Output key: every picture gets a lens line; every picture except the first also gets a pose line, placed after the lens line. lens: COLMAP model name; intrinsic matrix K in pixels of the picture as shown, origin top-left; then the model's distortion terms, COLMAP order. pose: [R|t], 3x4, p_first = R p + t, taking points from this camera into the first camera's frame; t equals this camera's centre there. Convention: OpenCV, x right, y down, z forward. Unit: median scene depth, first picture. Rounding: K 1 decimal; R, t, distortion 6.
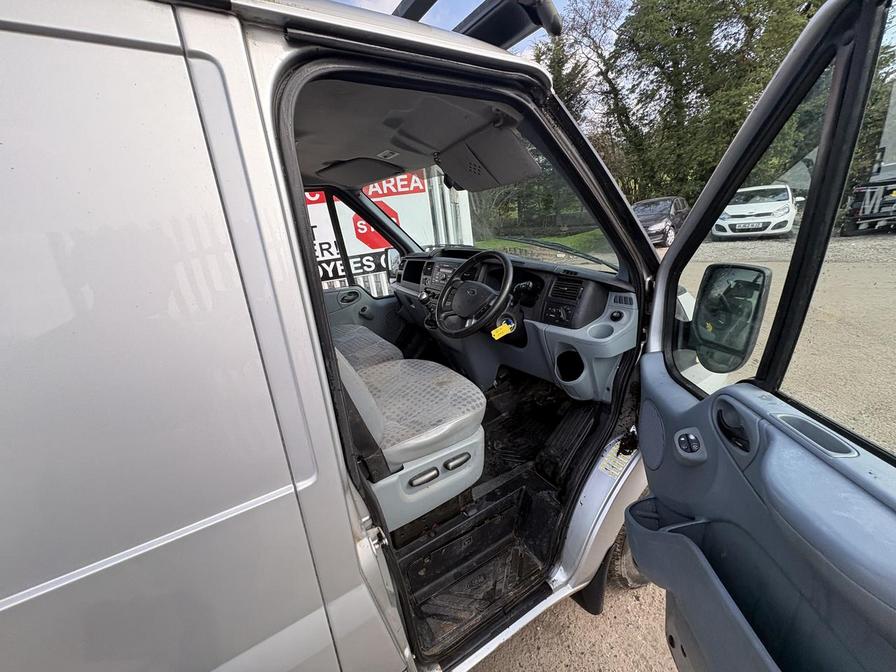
lens RADIAL K [[357.3, 0, 445.7], [0, 357.3, 337.2], [0, 0, 1]] dist [0.000121, 0.000451]
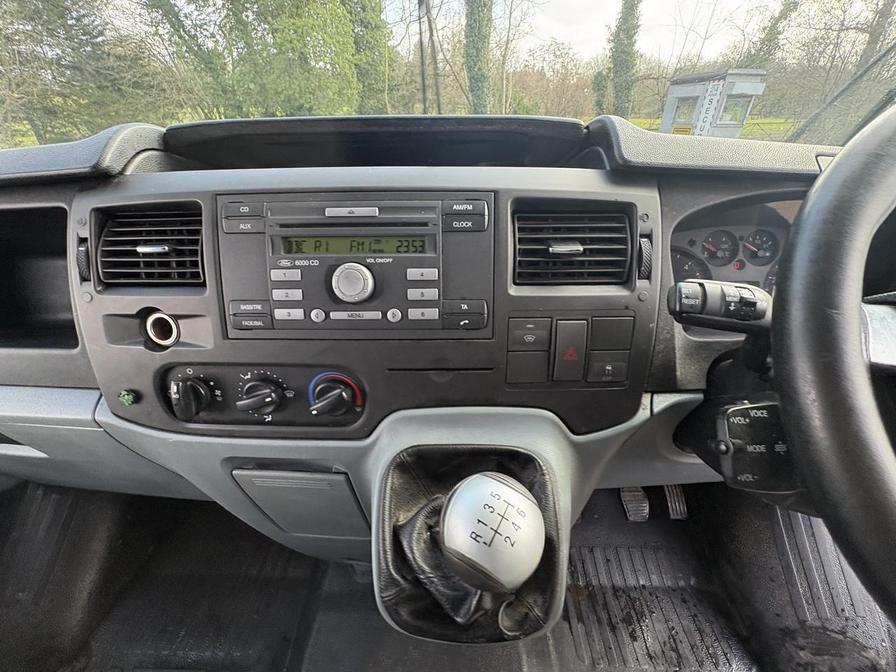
lens RADIAL K [[357.3, 0, 446.3], [0, 357.3, 334.0], [0, 0, 1]] dist [0.000121, 0.000451]
pose [[0.537259, -0.335683, 0.773738, -0.056274], [0.236013, 0.940570, 0.244182, -0.075270], [-0.809723, 0.051424, 0.584555, 0.384641]]
